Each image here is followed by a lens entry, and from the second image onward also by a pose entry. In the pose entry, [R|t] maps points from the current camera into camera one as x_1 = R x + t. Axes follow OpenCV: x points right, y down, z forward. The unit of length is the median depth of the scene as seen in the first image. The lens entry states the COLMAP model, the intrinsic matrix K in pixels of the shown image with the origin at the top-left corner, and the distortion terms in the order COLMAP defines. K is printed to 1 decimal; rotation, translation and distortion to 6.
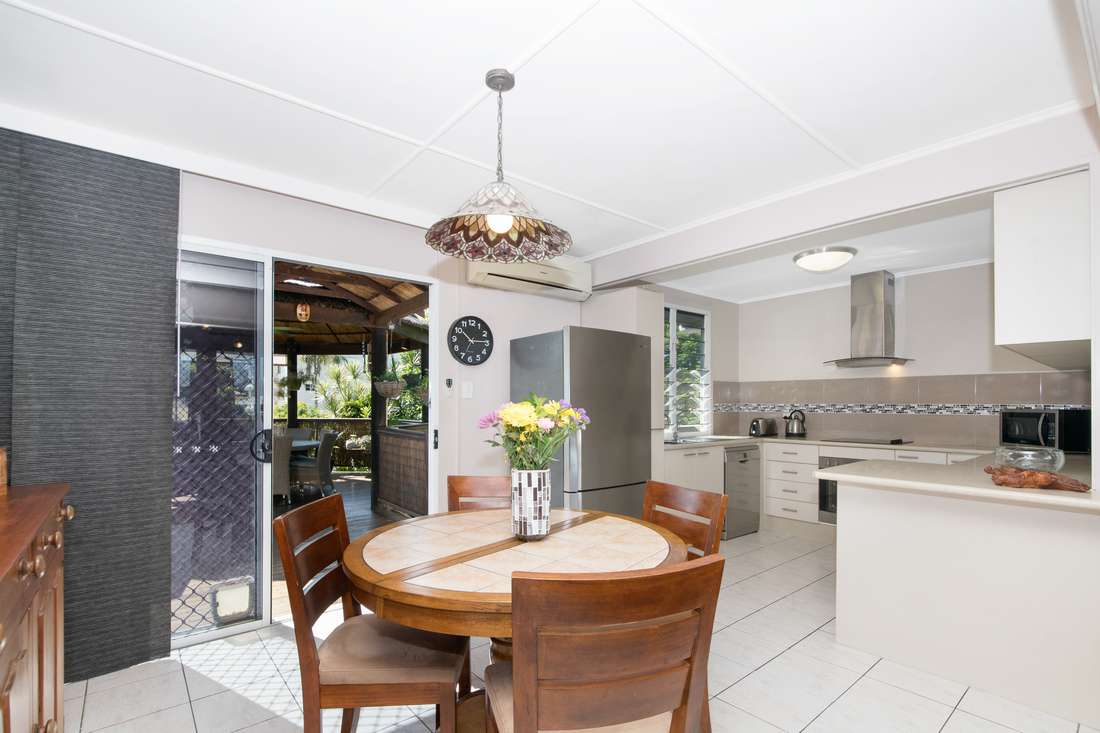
lens RADIAL K [[511.1, 0, 546.6], [0, 511.1, 404.3], [0, 0, 1]] dist [-0.000354, -0.000027]
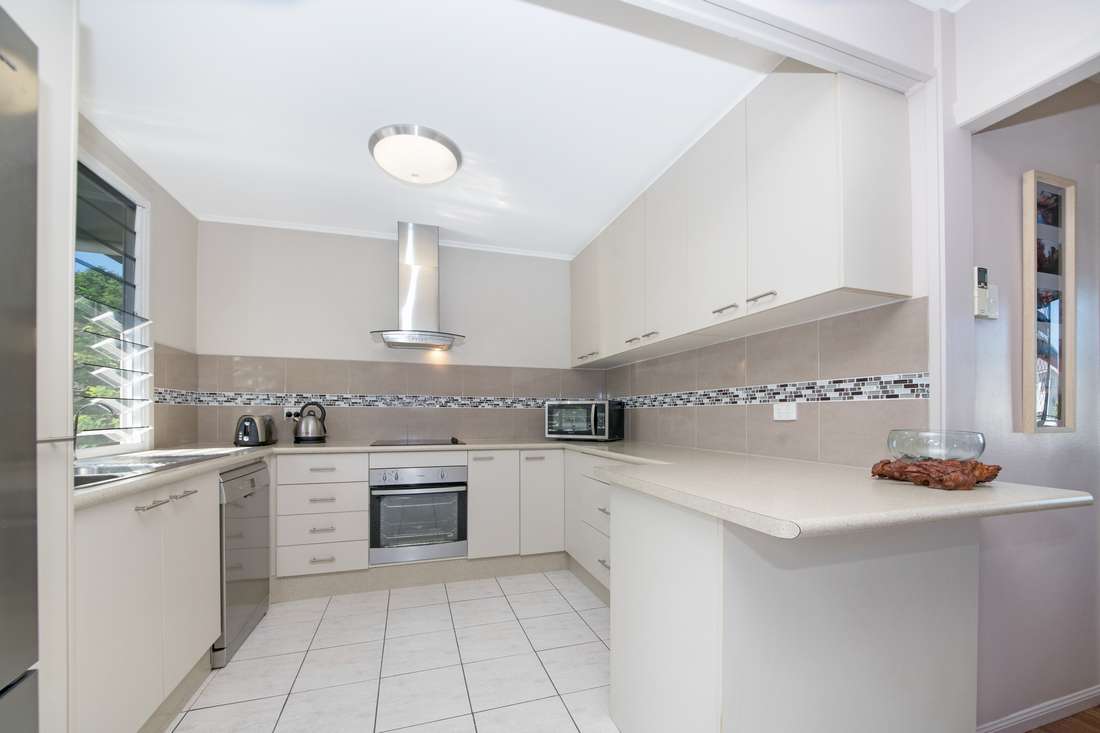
lens RADIAL K [[428.6, 0, 550.5], [0, 428.6, 408.5], [0, 0, 1]] dist [-0.000075, 0.000012]
pose [[0.368479, 0.010226, 0.929580, 0.080255], [-0.005573, 0.999946, -0.008791, 0.022237], [-0.929619, -0.001941, 0.368516, 0.495693]]
